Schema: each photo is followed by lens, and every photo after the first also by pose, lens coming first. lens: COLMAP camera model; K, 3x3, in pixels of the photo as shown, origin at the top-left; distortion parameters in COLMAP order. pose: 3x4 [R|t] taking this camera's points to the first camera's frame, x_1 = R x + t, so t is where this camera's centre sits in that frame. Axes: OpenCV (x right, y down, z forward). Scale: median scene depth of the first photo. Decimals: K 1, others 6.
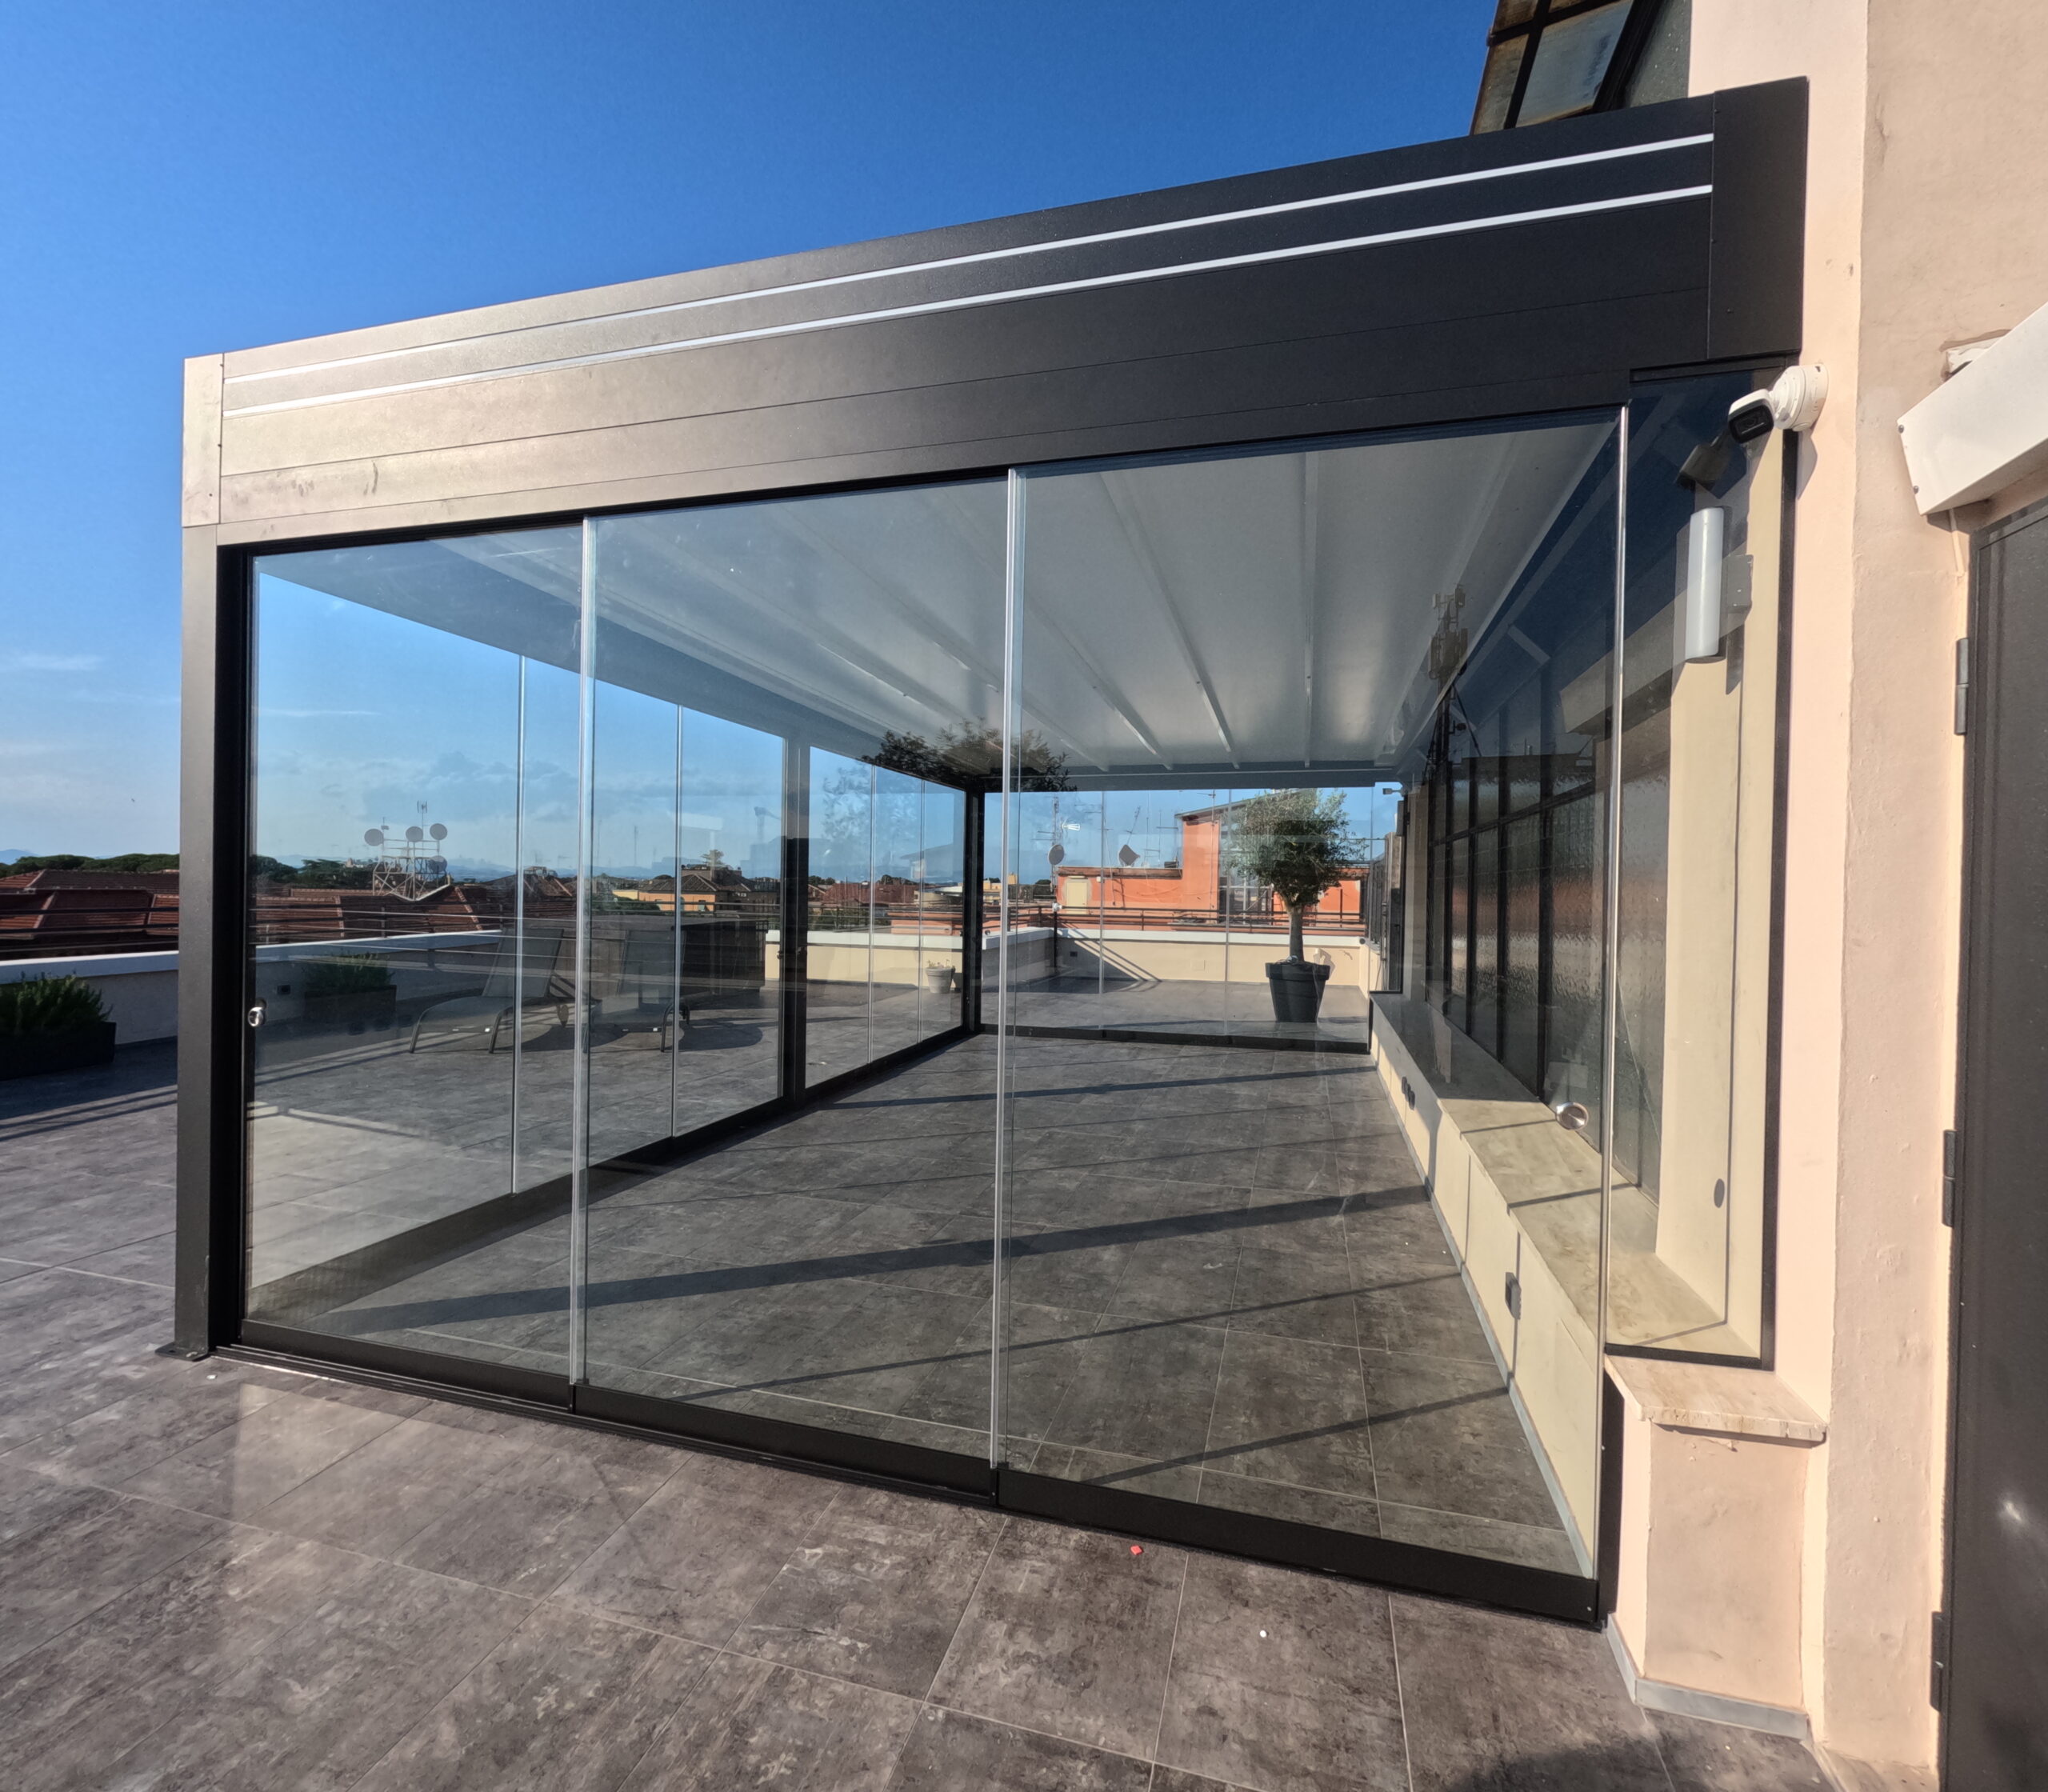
lens RADIAL K [[989.1, 0, 1023.6], [0, 989.1, 895.5], [0, 0, 1]] dist [-0.006054, 0.000519]
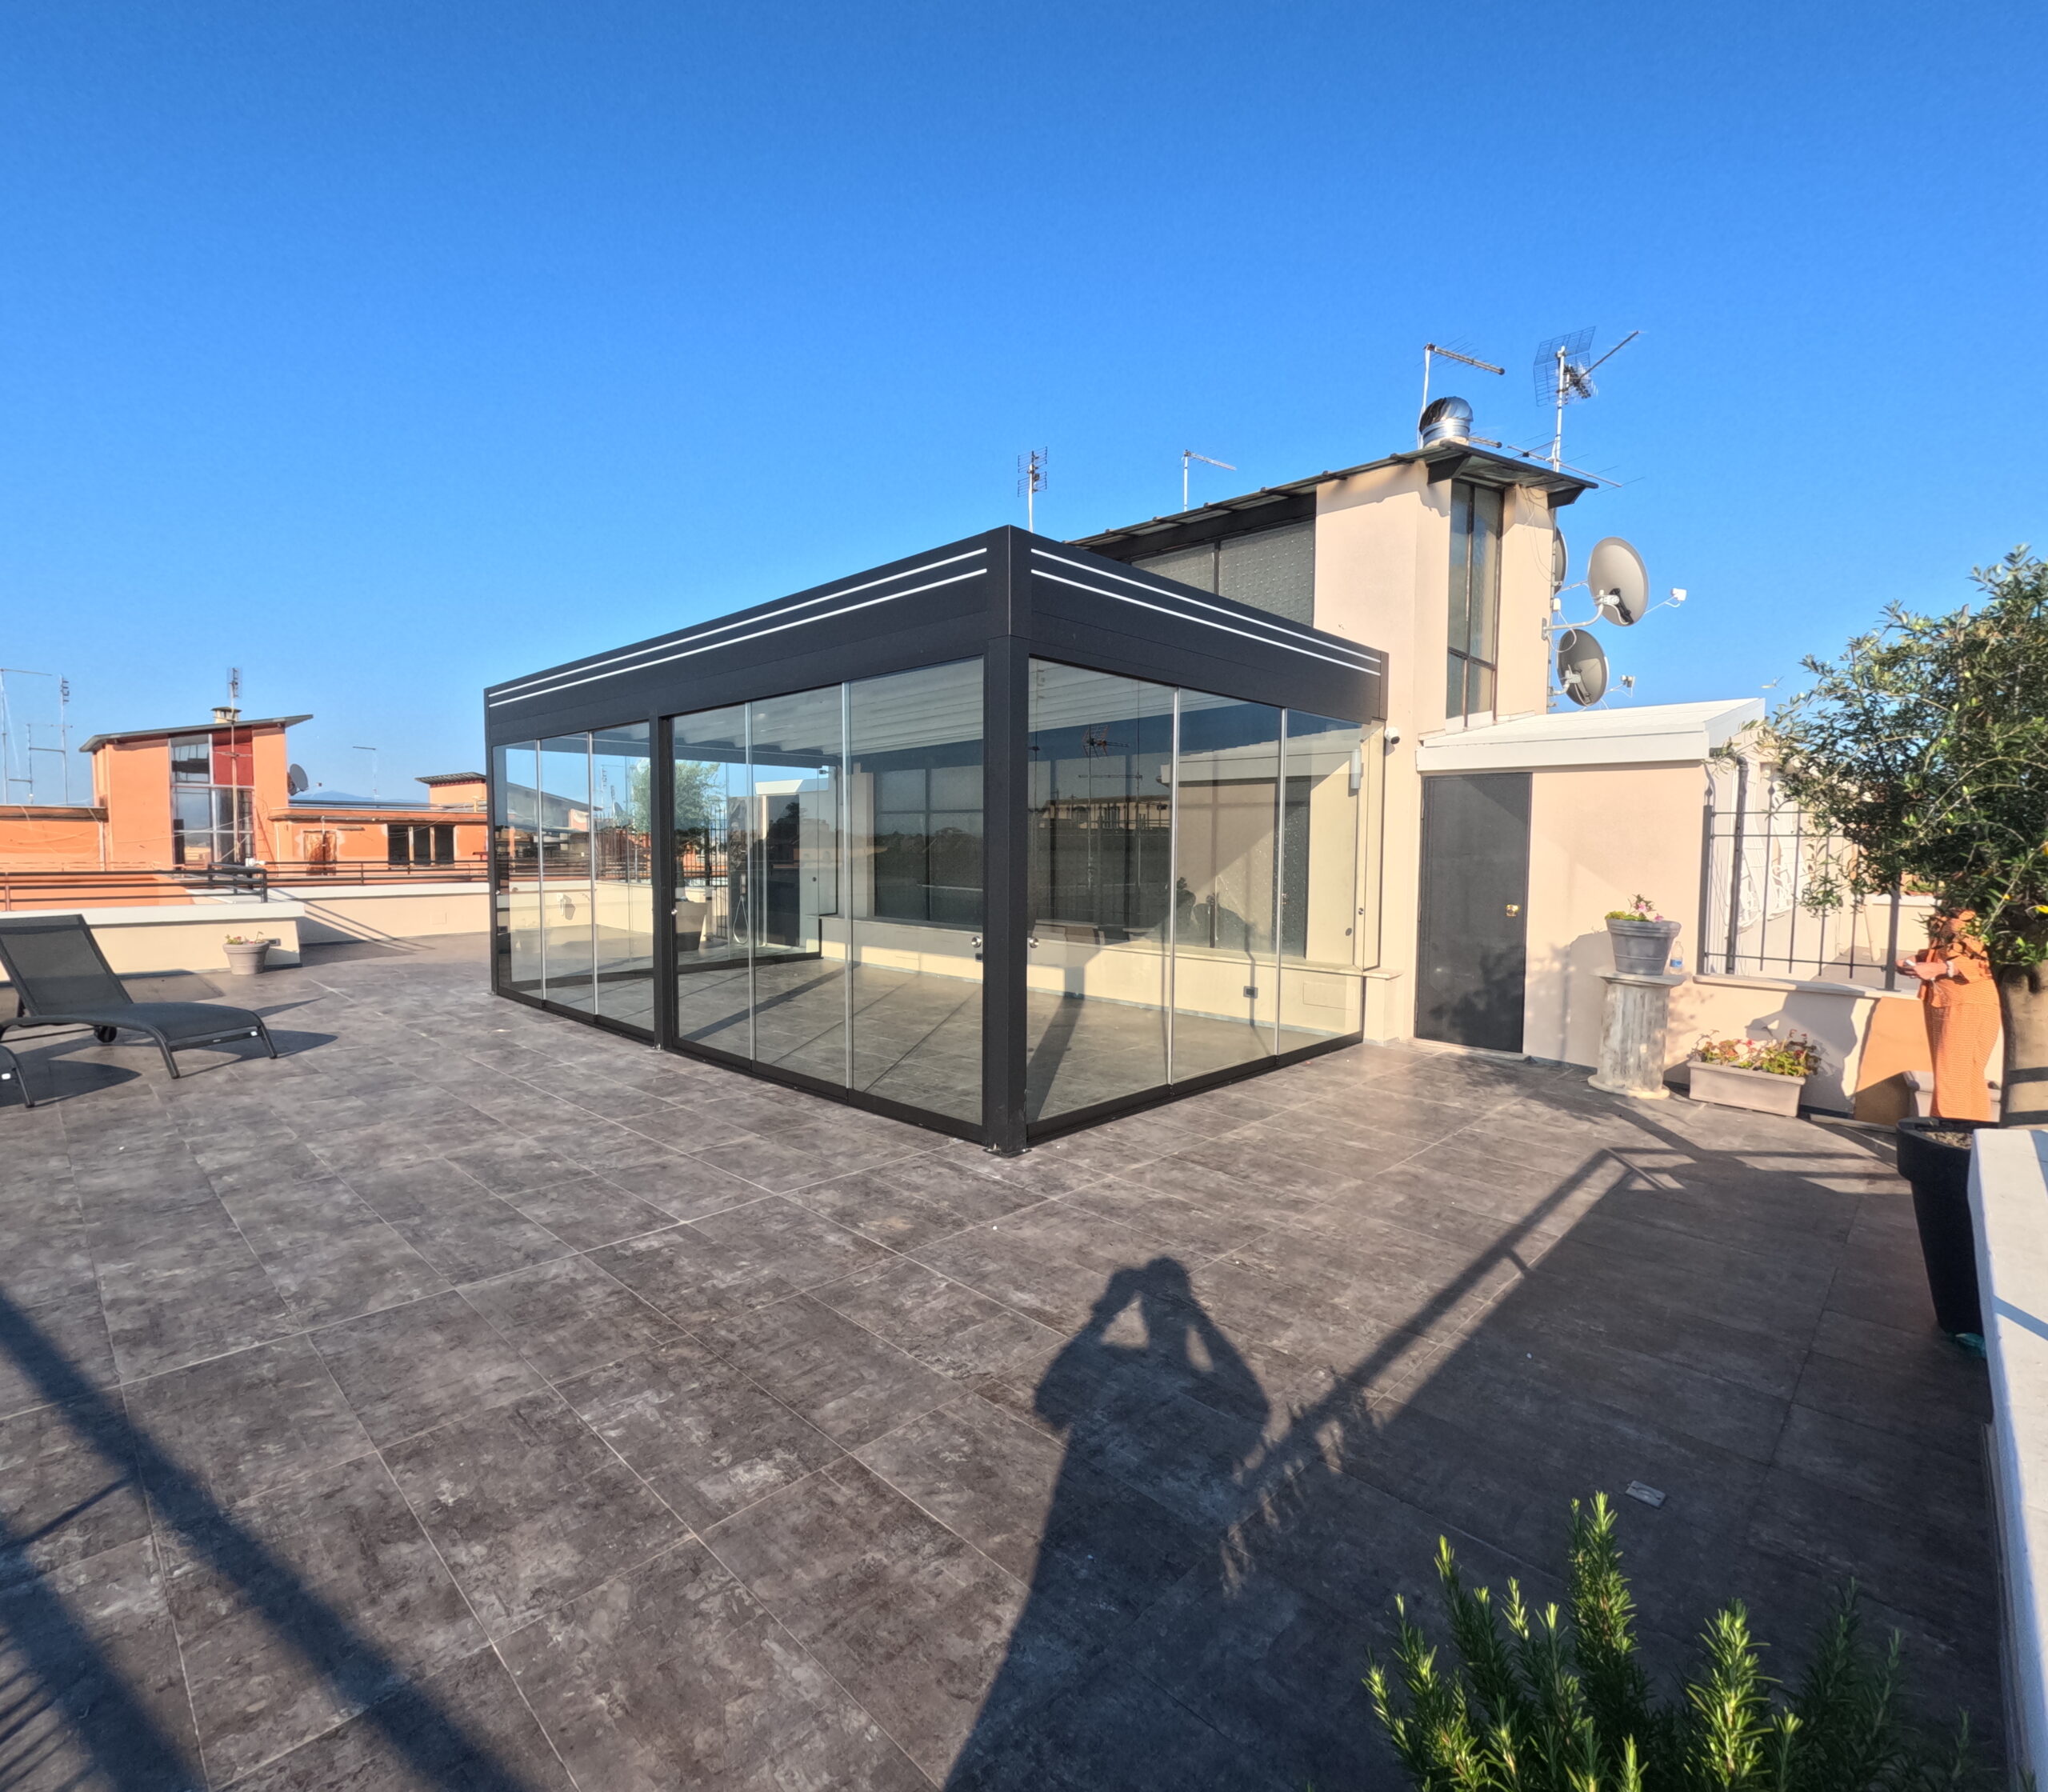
lens RADIAL K [[989.1, 0, 1025.7], [0, 989.1, 898.5], [0, 0, 1]] dist [-0.006054, 0.000519]
pose [[0.476431, -0.064679, 0.876830, -2.280163], [0.007400, 0.997550, 0.069564, -0.072108], [-0.879181, -0.026654, 0.475742, 0.218062]]
